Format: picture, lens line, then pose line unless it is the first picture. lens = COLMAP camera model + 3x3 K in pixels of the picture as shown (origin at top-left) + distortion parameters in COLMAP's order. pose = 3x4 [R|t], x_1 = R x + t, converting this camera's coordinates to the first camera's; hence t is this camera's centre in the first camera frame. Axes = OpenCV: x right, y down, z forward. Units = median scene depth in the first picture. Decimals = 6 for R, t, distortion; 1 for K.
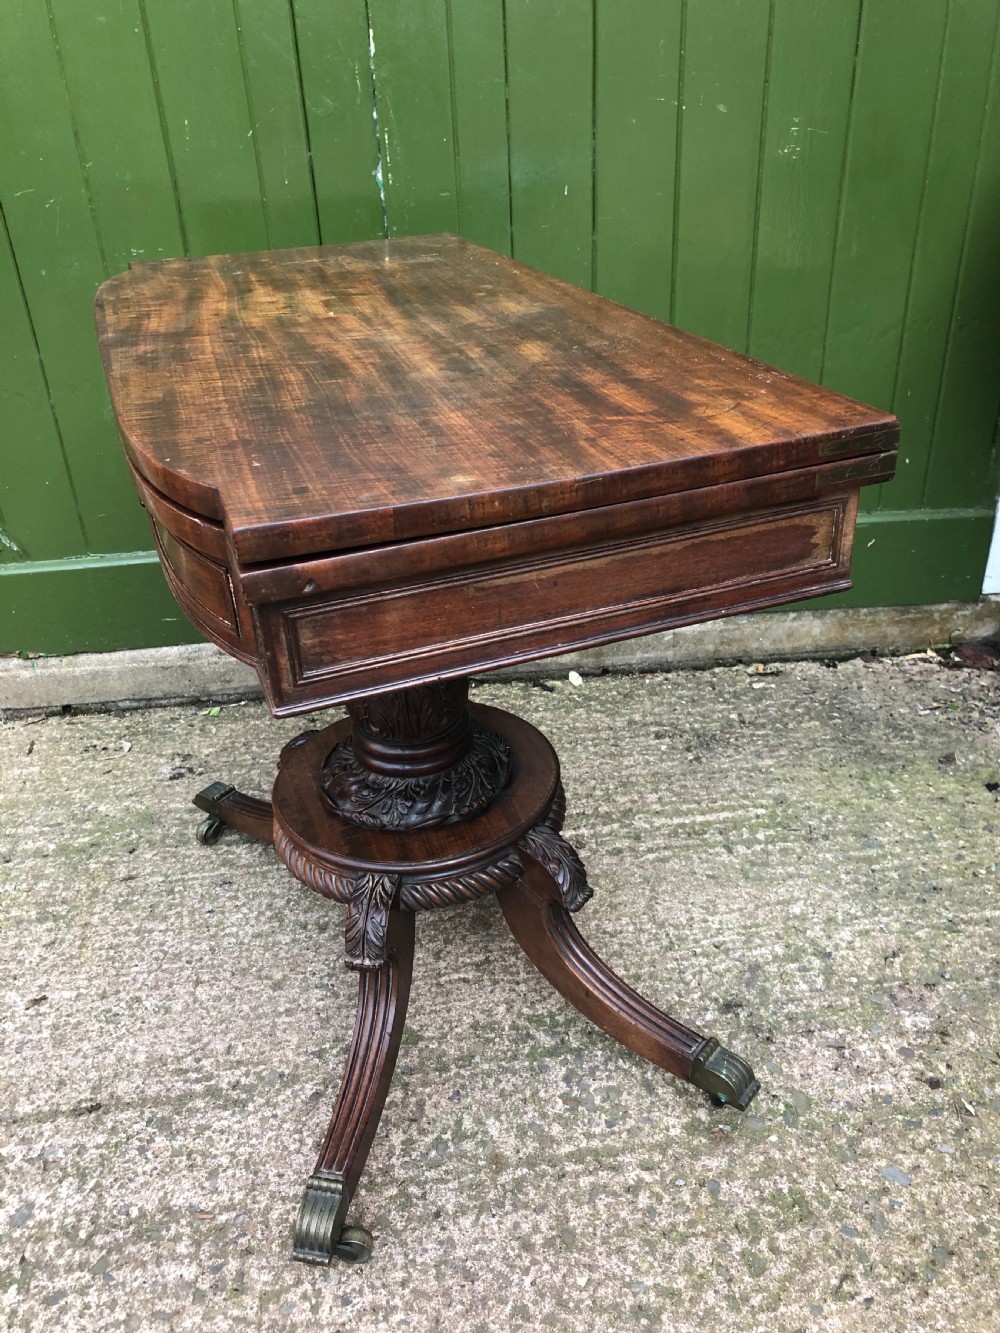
lens RADIAL K [[1109.7, 0, 500.2], [0, 1109.7, 665.6], [0, 0, 1]] dist [-0.005813, 0.033061]
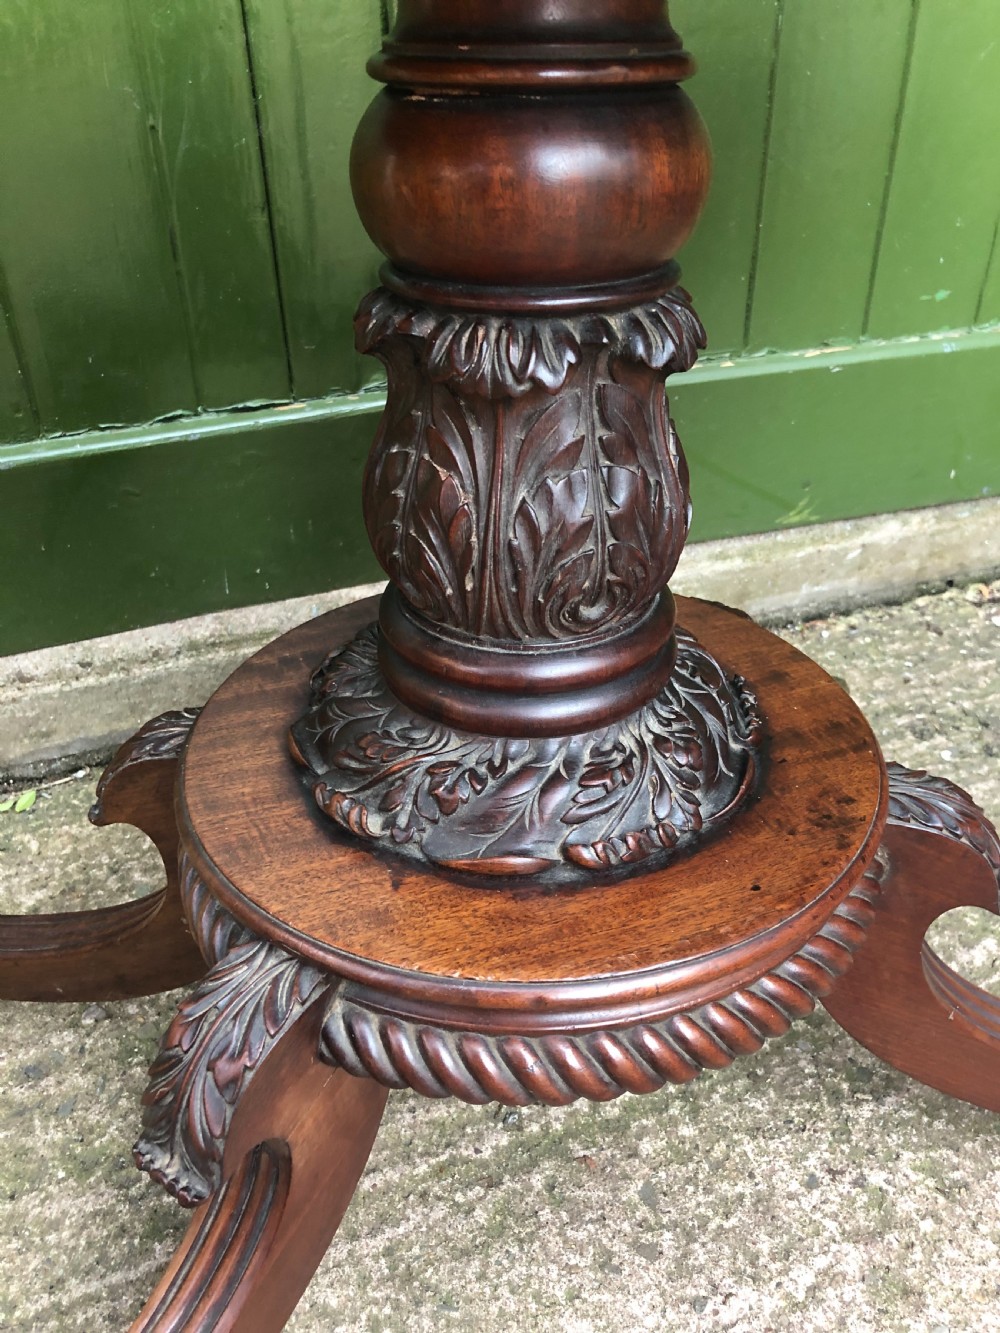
lens RADIAL K [[1109.7, 0, 512.4], [0, 1109.7, 666.9], [0, 0, 1]] dist [-0.005813, 0.033061]
pose [[0.964171, -0.121013, 0.236073, -0.199469], [0.110340, 0.992203, 0.057958, -0.025297], [-0.241246, -0.029833, 0.970005, 0.605381]]
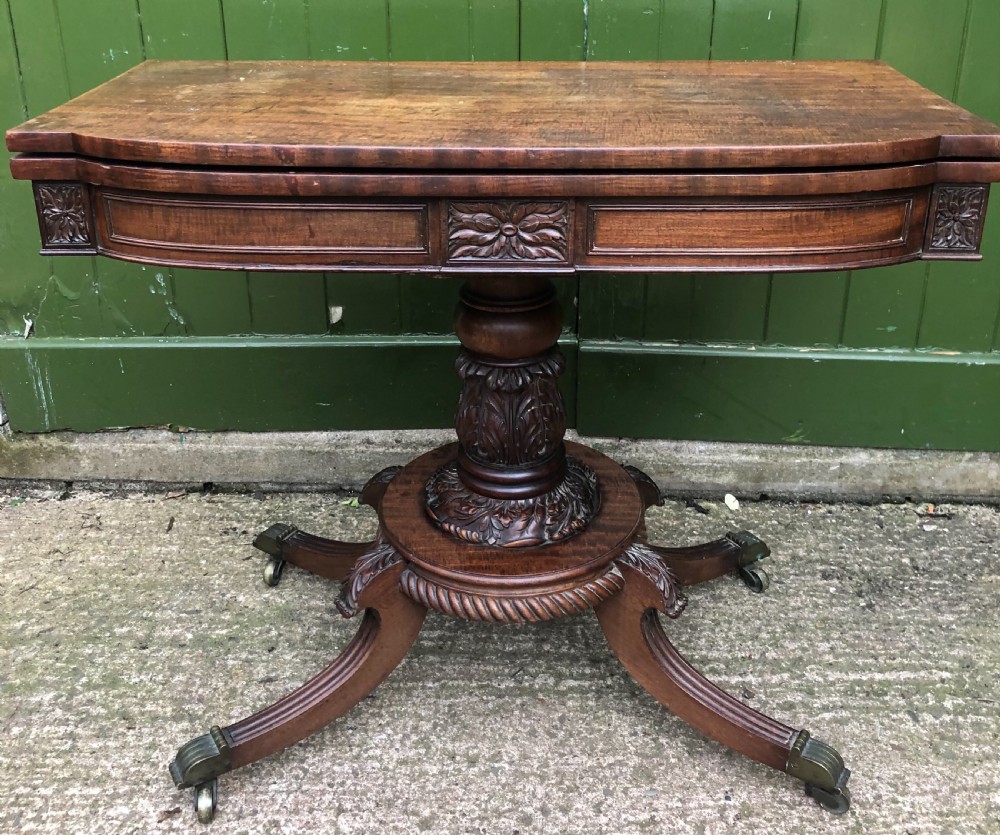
lens RADIAL K [[1115.1, 0, 501.4], [0, 1115.1, 291.6], [0, 0, 1]] dist [0.006062, 0.000000]
pose [[0.994158, 0.078013, -0.074594, -0.089781], [-0.087385, 0.987394, -0.131976, -0.028759], [0.063358, 0.137724, 0.988442, 0.020494]]
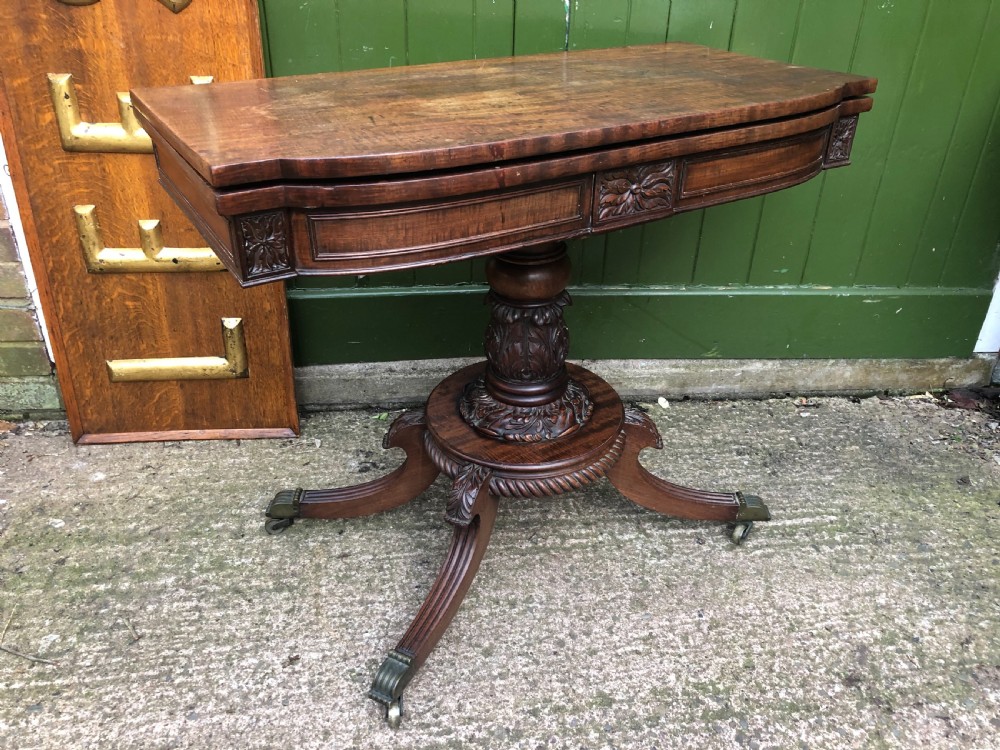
lens RADIAL K [[832.5, 0, 513.3], [0, 832.5, 366.2], [0, 0, 1]] dist [-0.005813, 0.033061]
pose [[0.996560, 0.047545, 0.067877, -0.218714], [-0.047817, 0.998853, 0.002388, -0.030788], [-0.067685, -0.005625, 0.997691, 0.062217]]
